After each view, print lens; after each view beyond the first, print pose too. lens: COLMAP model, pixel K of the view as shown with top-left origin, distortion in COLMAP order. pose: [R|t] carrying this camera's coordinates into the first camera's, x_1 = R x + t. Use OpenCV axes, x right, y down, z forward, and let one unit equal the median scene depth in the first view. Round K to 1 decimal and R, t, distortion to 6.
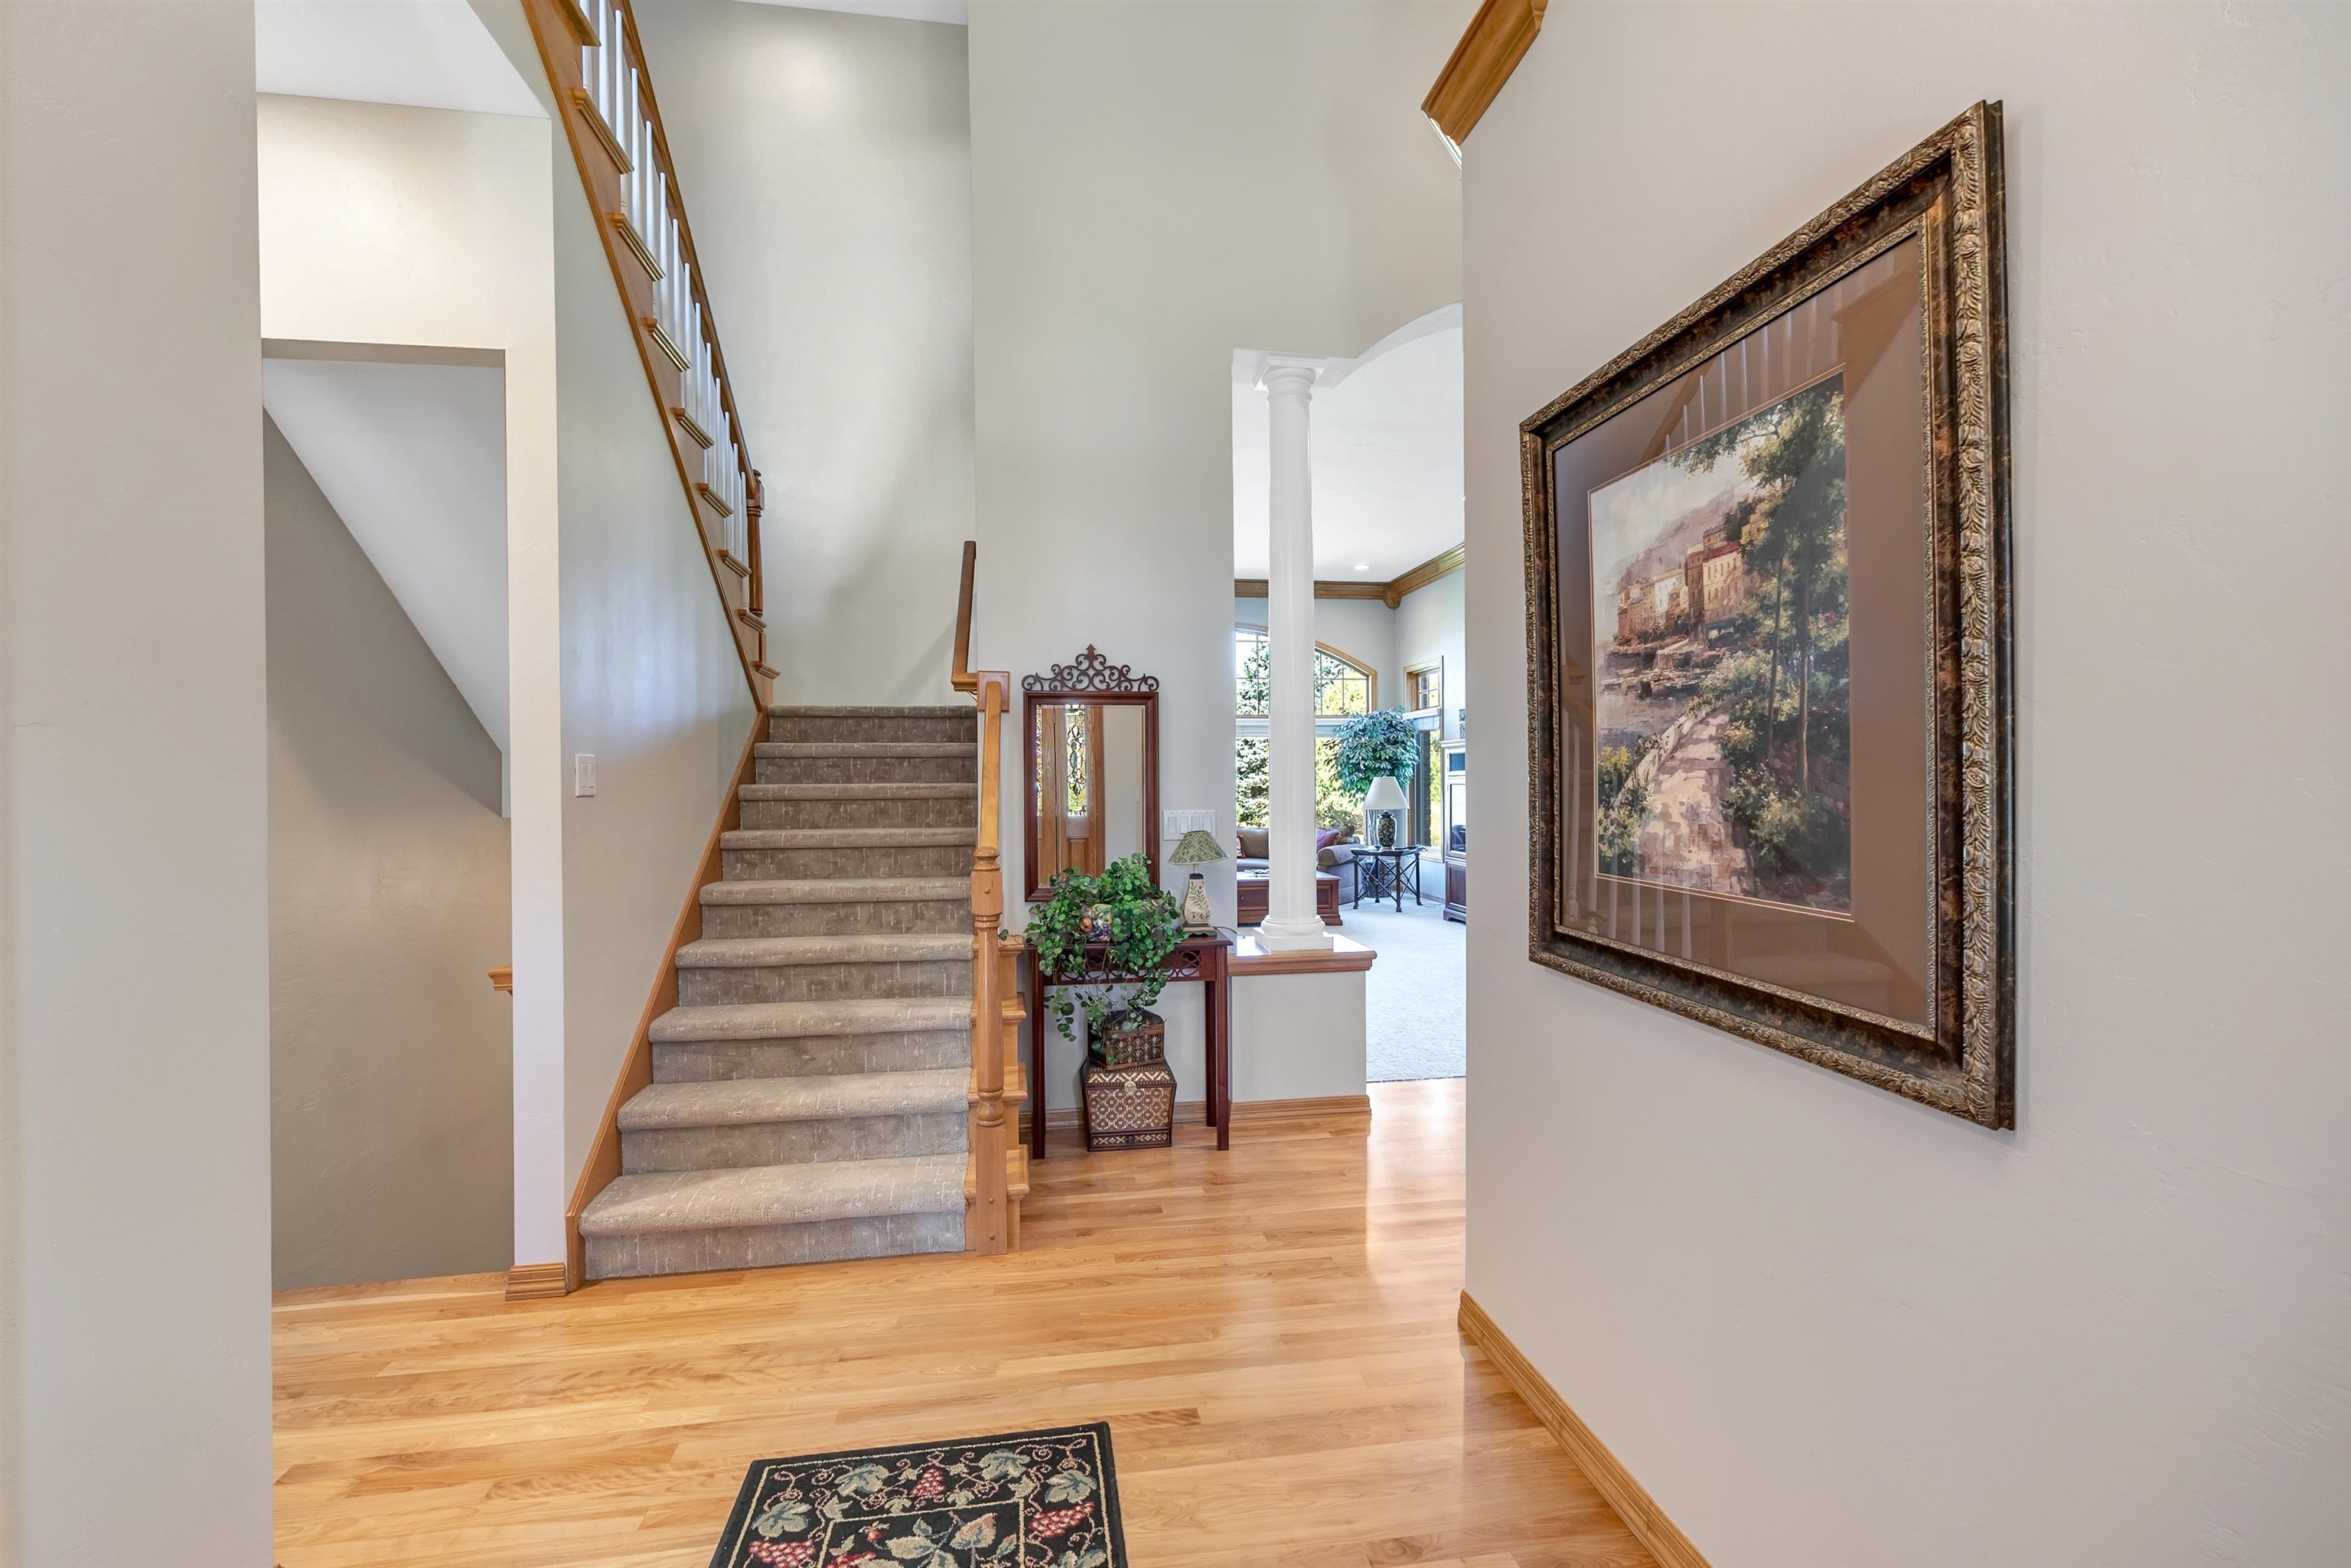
lens RADIAL K [[960.0, 0, 1159.5], [0, 960.0, 780.5], [0, 0, 1]] dist [-0.000429, -0.000142]
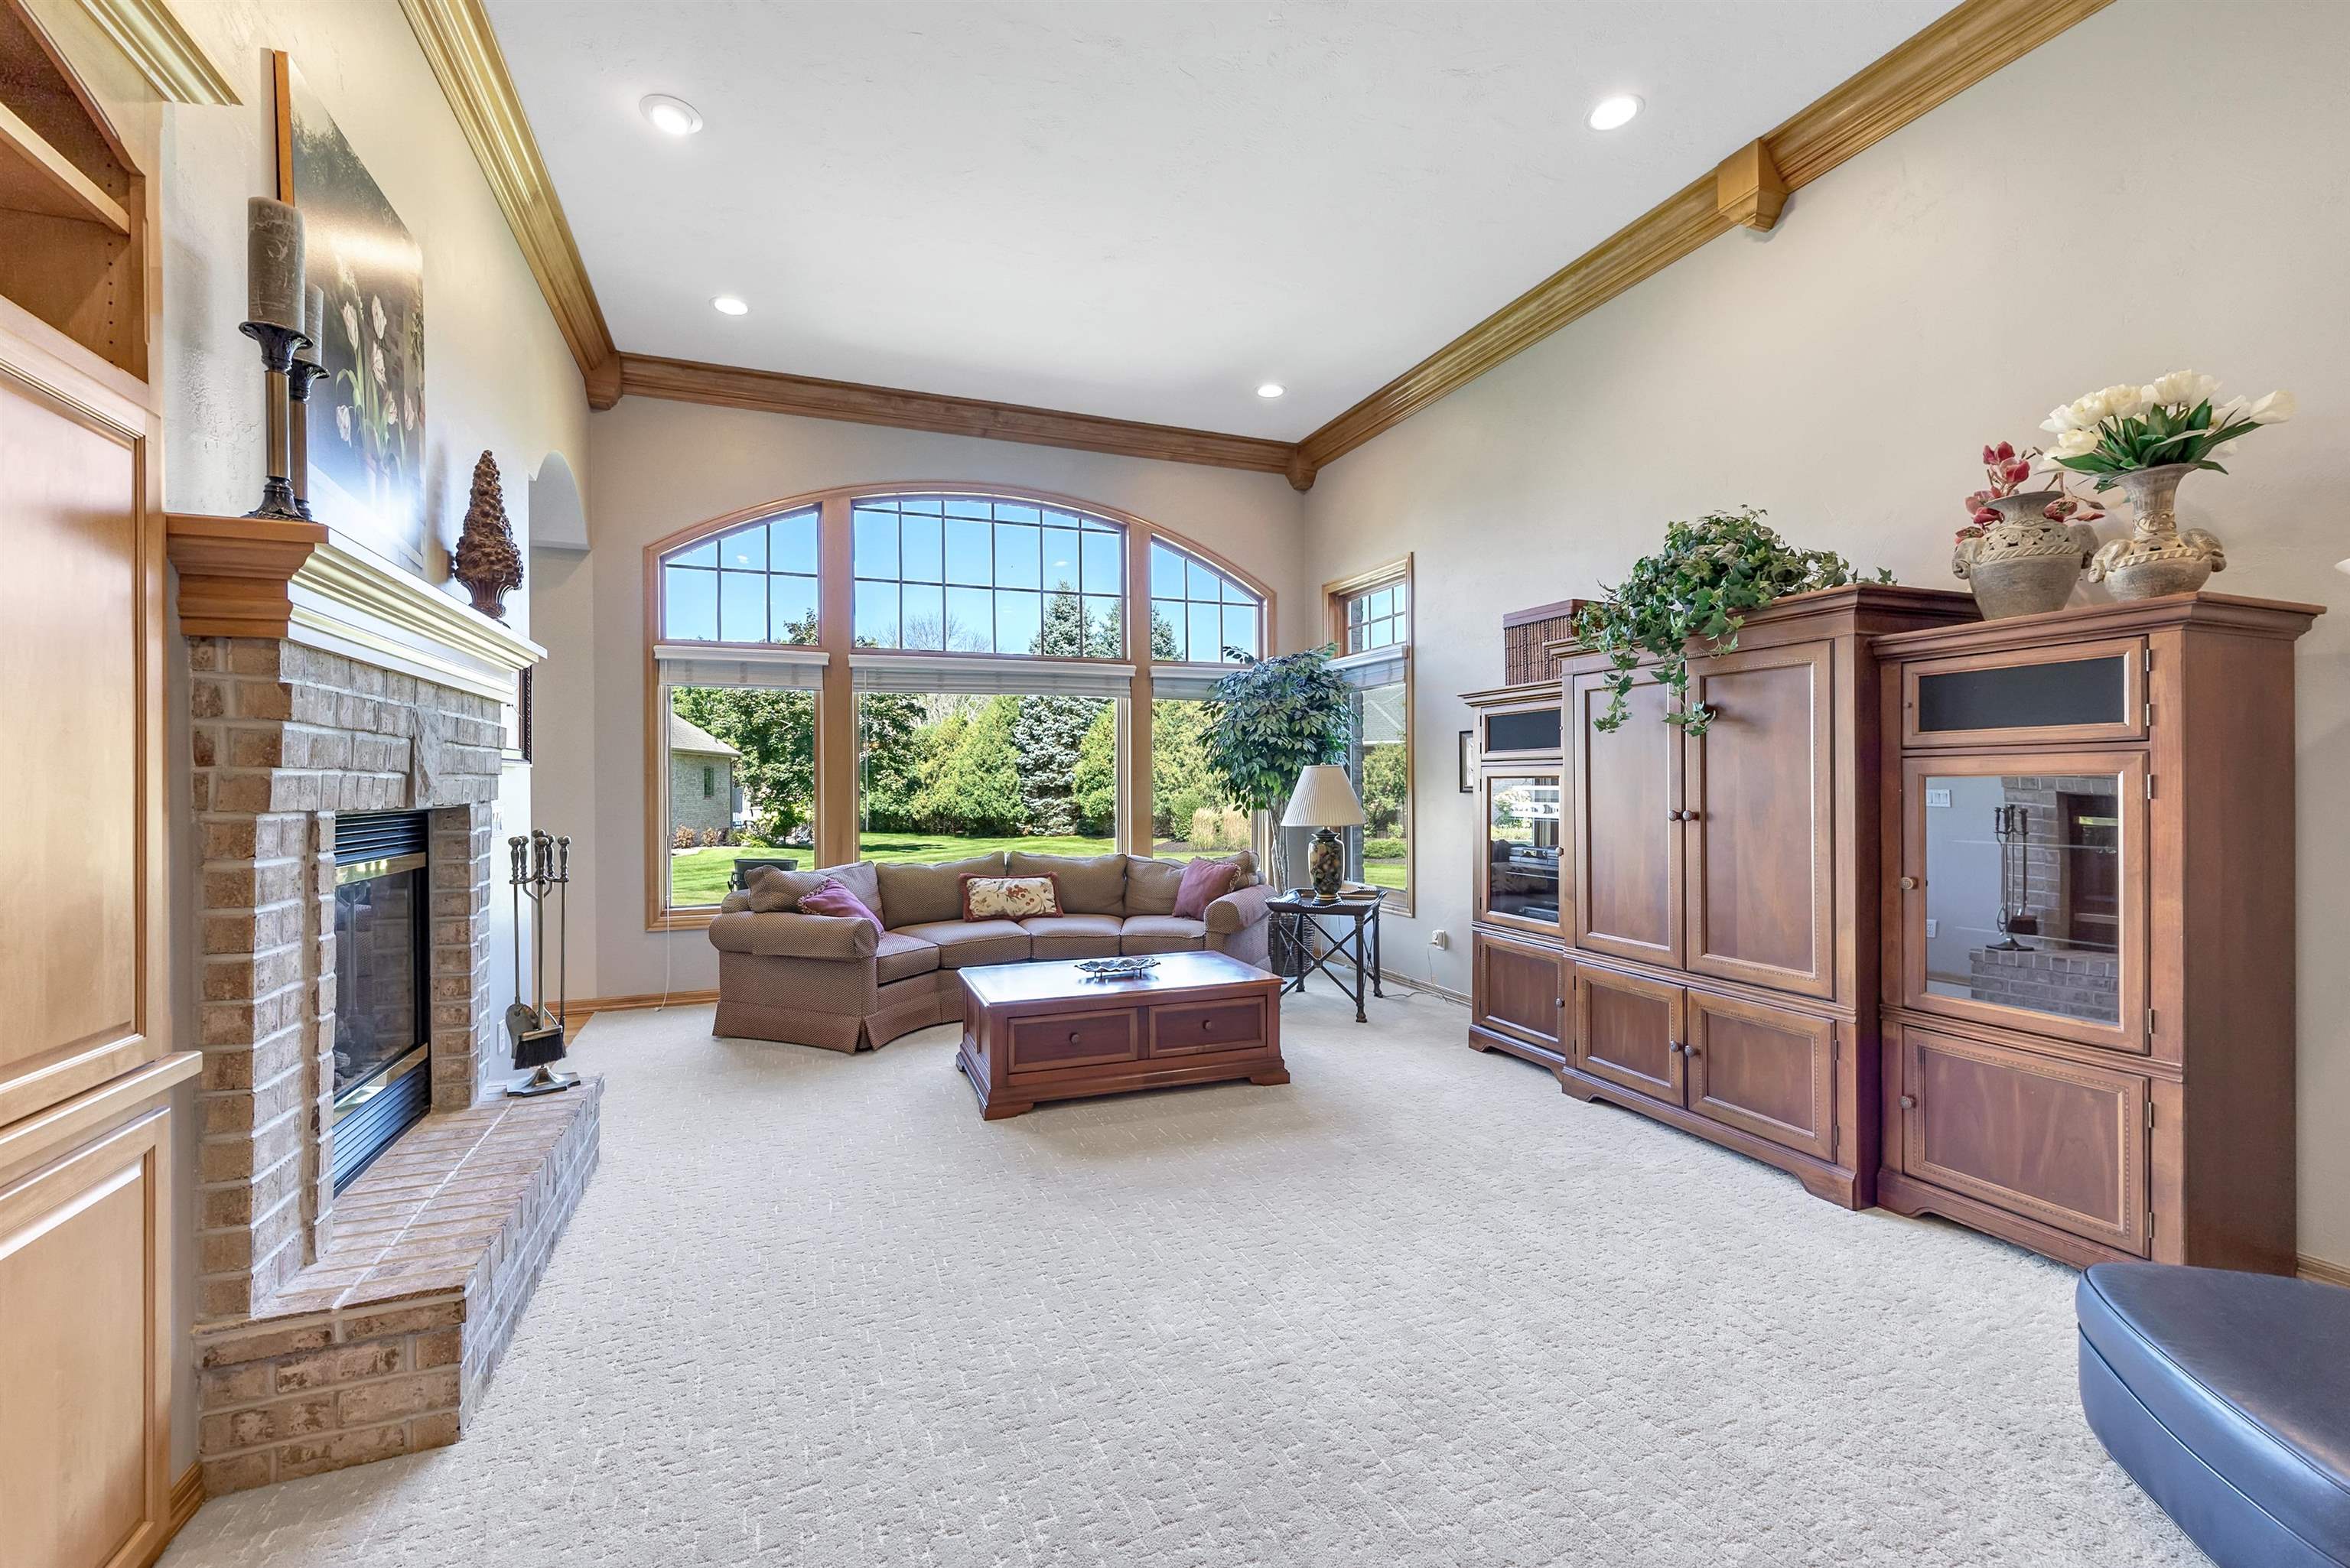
lens RADIAL K [[959.5, 0, 1159.0], [0, 959.5, 780.5], [0, 0, 1]] dist [-0.000429, -0.000142]
pose [[0.974353, 0.000943, 0.225024, 0.021000], [-0.001212, 0.999999, 0.001058, 0.004137], [-0.225023, -0.001303, 0.974353, 0.456746]]
